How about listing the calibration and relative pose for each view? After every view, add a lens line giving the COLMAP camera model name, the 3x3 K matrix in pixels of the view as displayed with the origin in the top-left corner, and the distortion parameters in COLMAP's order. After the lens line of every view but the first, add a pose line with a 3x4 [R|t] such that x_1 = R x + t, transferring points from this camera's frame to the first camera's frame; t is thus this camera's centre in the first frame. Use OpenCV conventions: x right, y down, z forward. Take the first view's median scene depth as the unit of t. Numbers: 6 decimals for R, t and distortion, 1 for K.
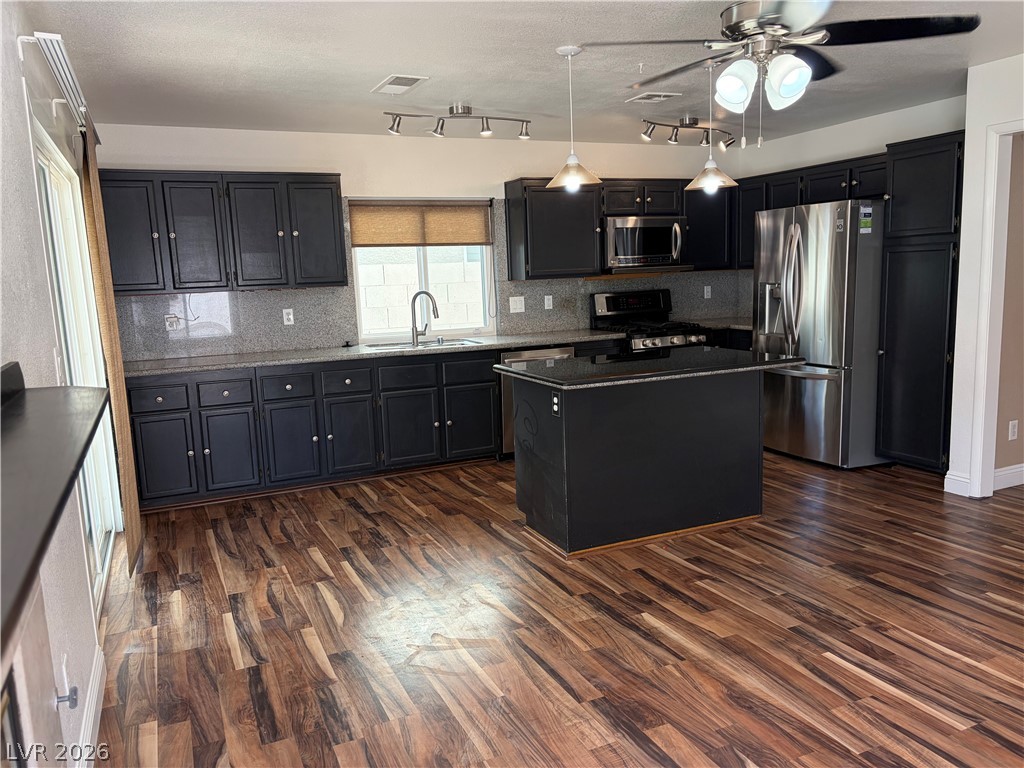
lens RADIAL K [[774.1, 0, 510.9], [0, 774.1, 389.1], [0, 0, 1]] dist [0.042640, -0.040802]
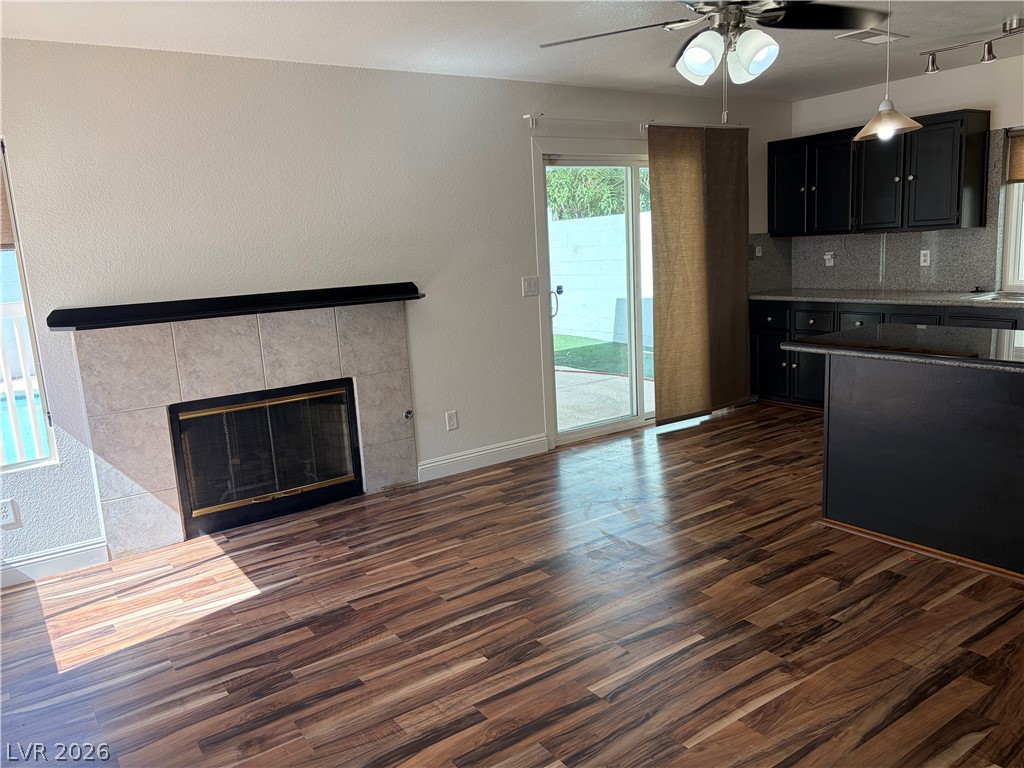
lens RADIAL K [[772.4, 0, 514.7], [0, 772.4, 389.8], [0, 0, 1]] dist [0.037347, -0.040415]
pose [[0.179166, 0.212056, -0.960693, 0.798418], [-0.097920, 0.975489, 0.197060, -0.091268], [0.978934, 0.058765, 0.195539, 0.351518]]
